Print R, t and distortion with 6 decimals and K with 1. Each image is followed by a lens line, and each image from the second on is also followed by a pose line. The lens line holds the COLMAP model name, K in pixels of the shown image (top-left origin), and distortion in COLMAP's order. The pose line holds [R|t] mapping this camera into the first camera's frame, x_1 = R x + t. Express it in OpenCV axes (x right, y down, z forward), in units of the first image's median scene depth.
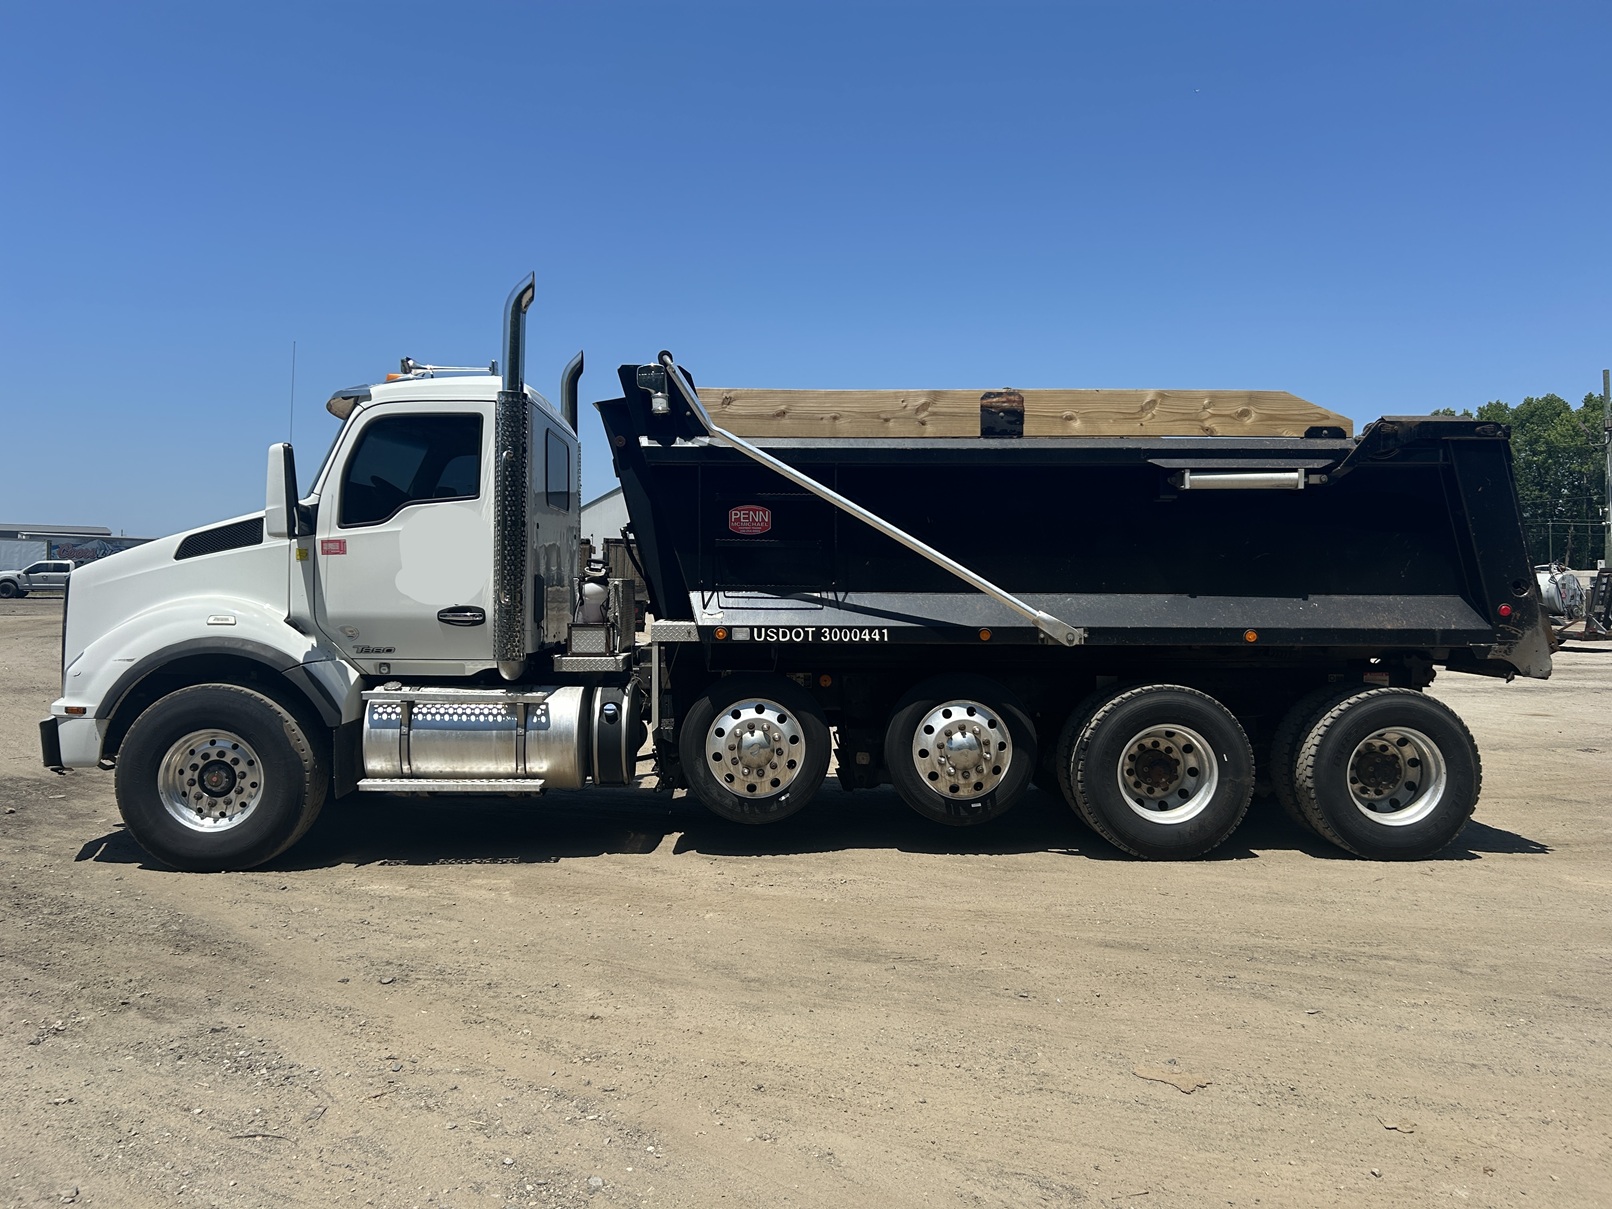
lens RADIAL K [[1206.2, 0, 808.4], [0, 1206.2, 597.1], [0, 0, 1]] dist [0.087154, -0.074458]
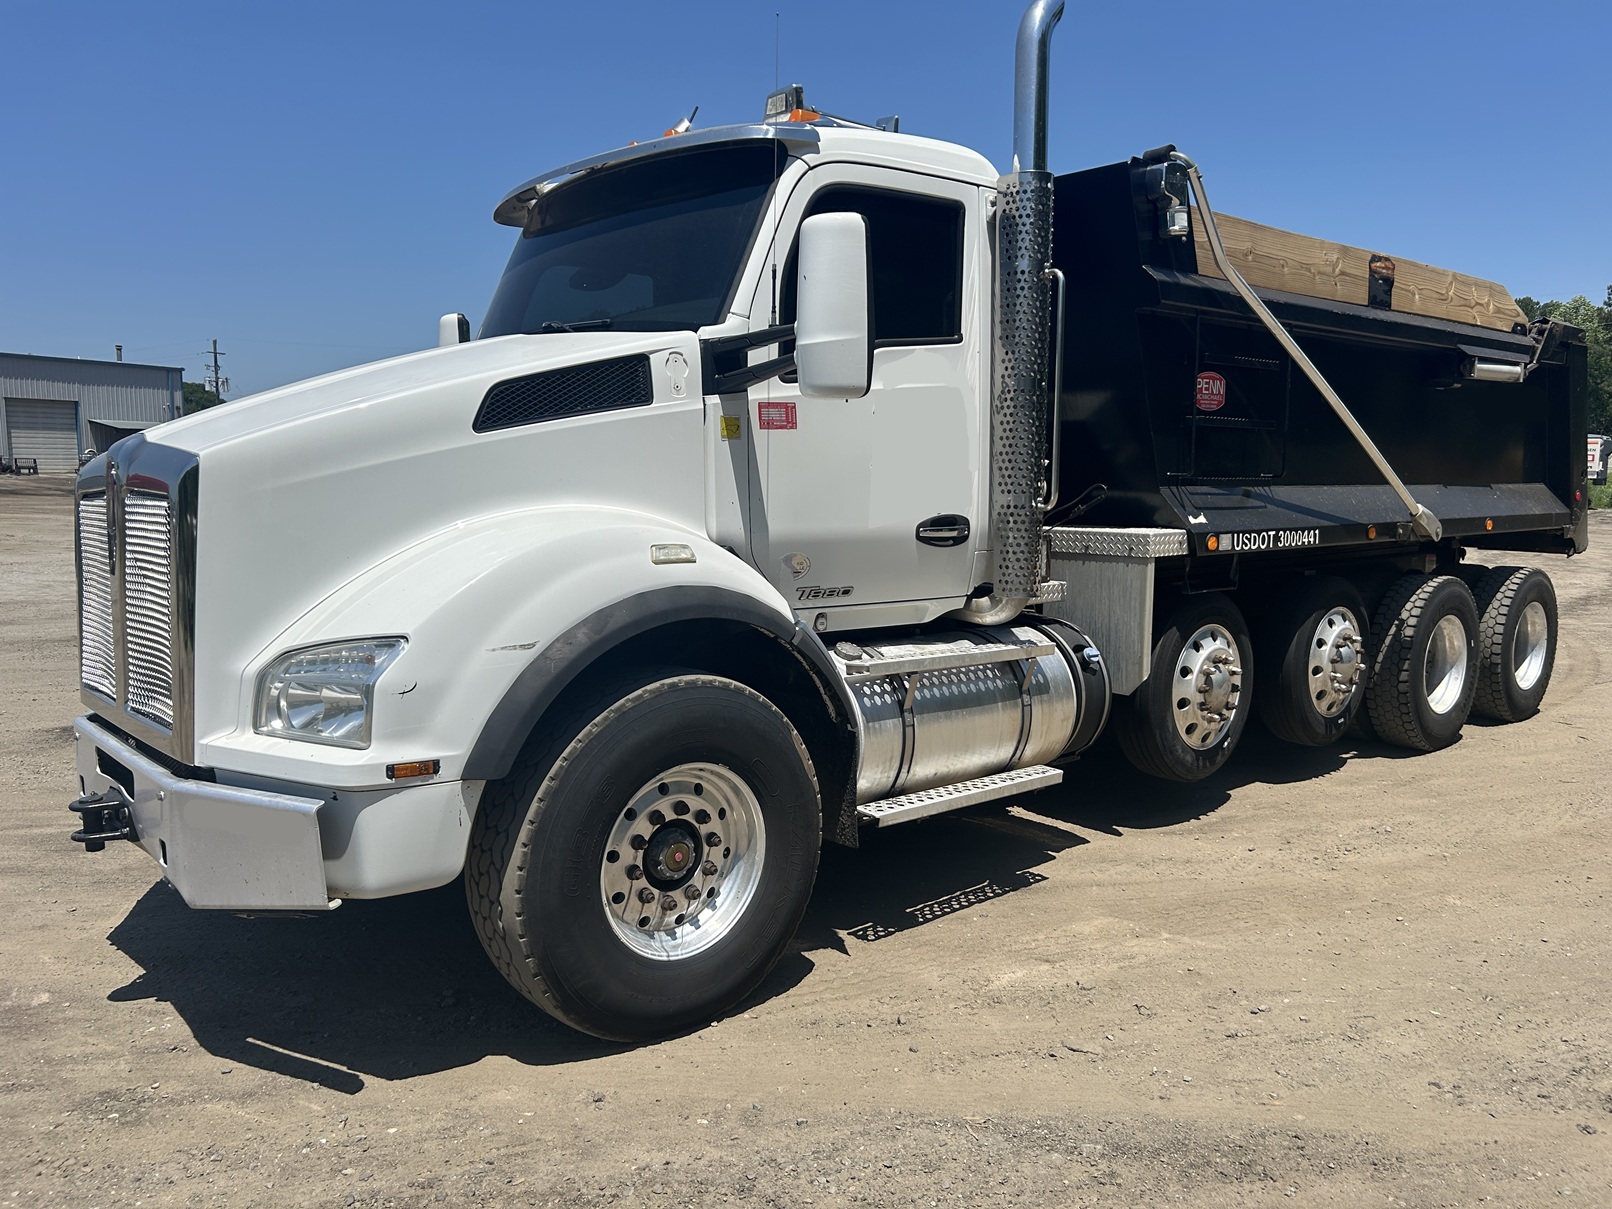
lens RADIAL K [[1206.2, 0, 808.4], [0, 1206.2, 597.1], [0, 0, 1]] dist [0.087154, -0.074458]
pose [[0.768316, -0.067211, 0.636532, -0.745907], [0.003215, 0.994864, 0.101166, -0.014031], [-0.640063, -0.075681, 0.764586, 0.564324]]
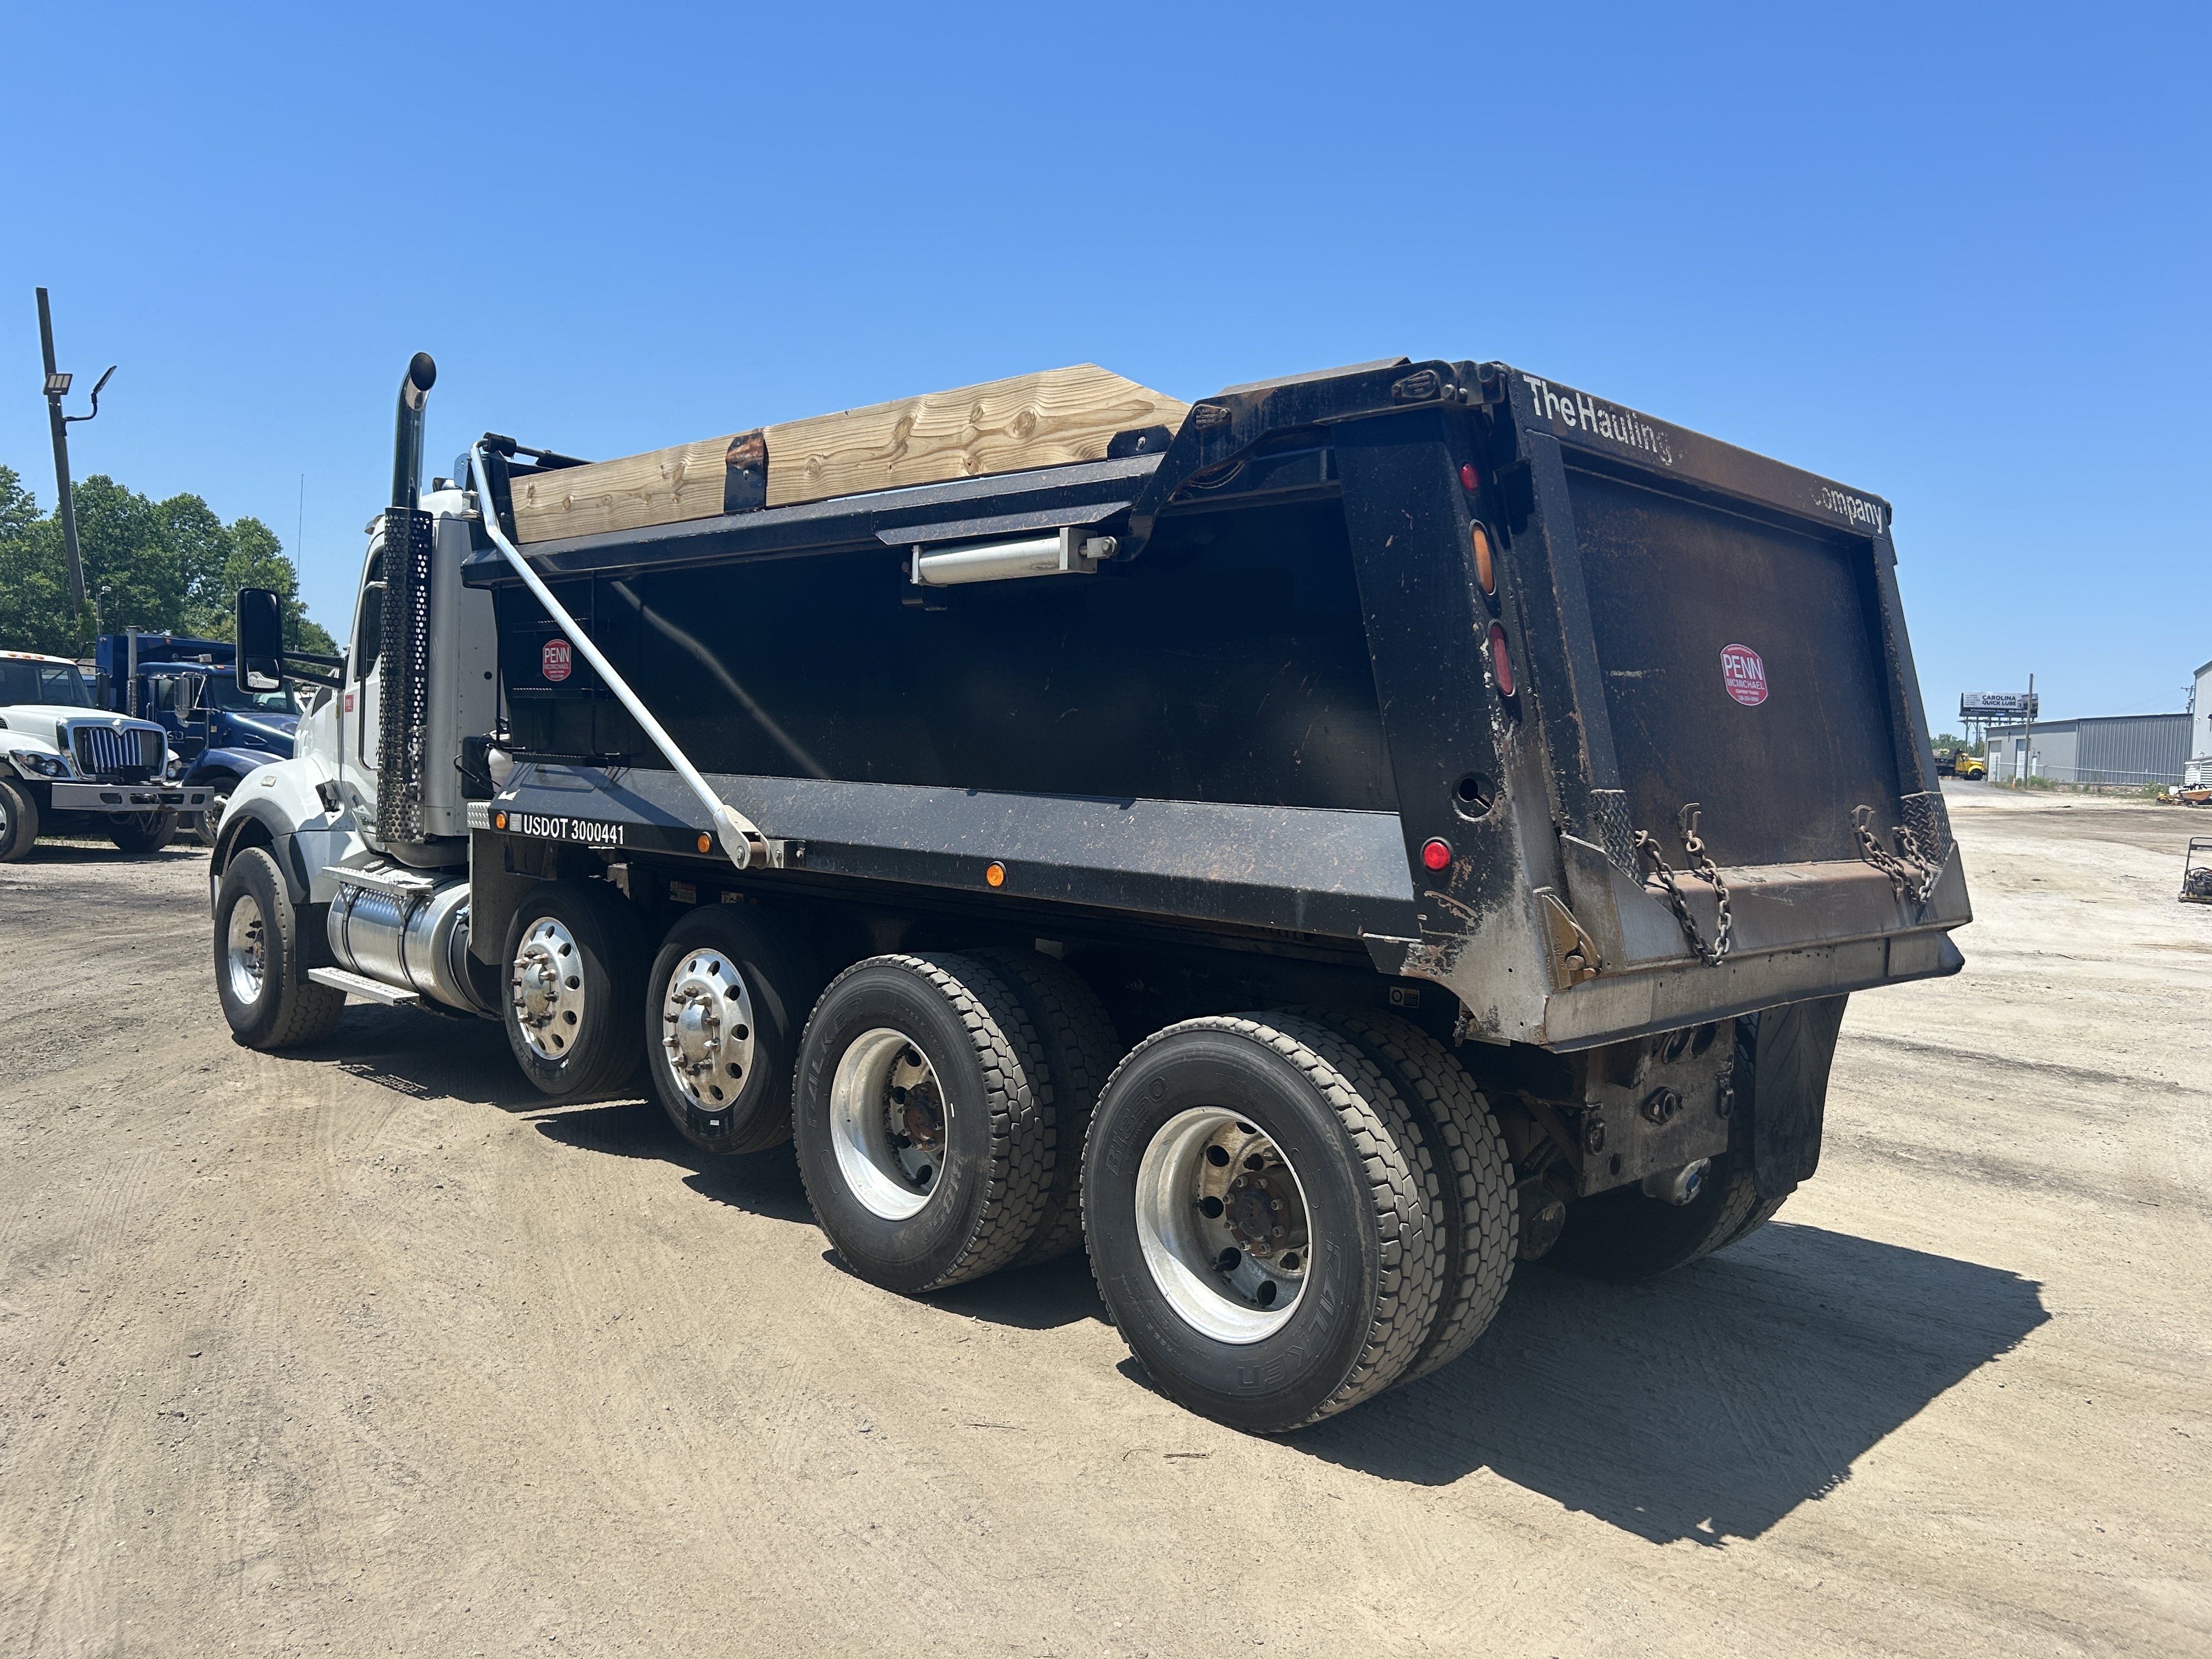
lens RADIAL K [[1632.1, 0, 1101.2], [0, 1632.1, 822.8], [0, 0, 1]] dist [0.228679, -0.352910]
pose [[0.678342, 0.046160, -0.733294, 0.878436], [-0.035248, 0.998920, 0.030275, -0.011069], [0.733900, 0.005310, 0.679237, 0.577931]]
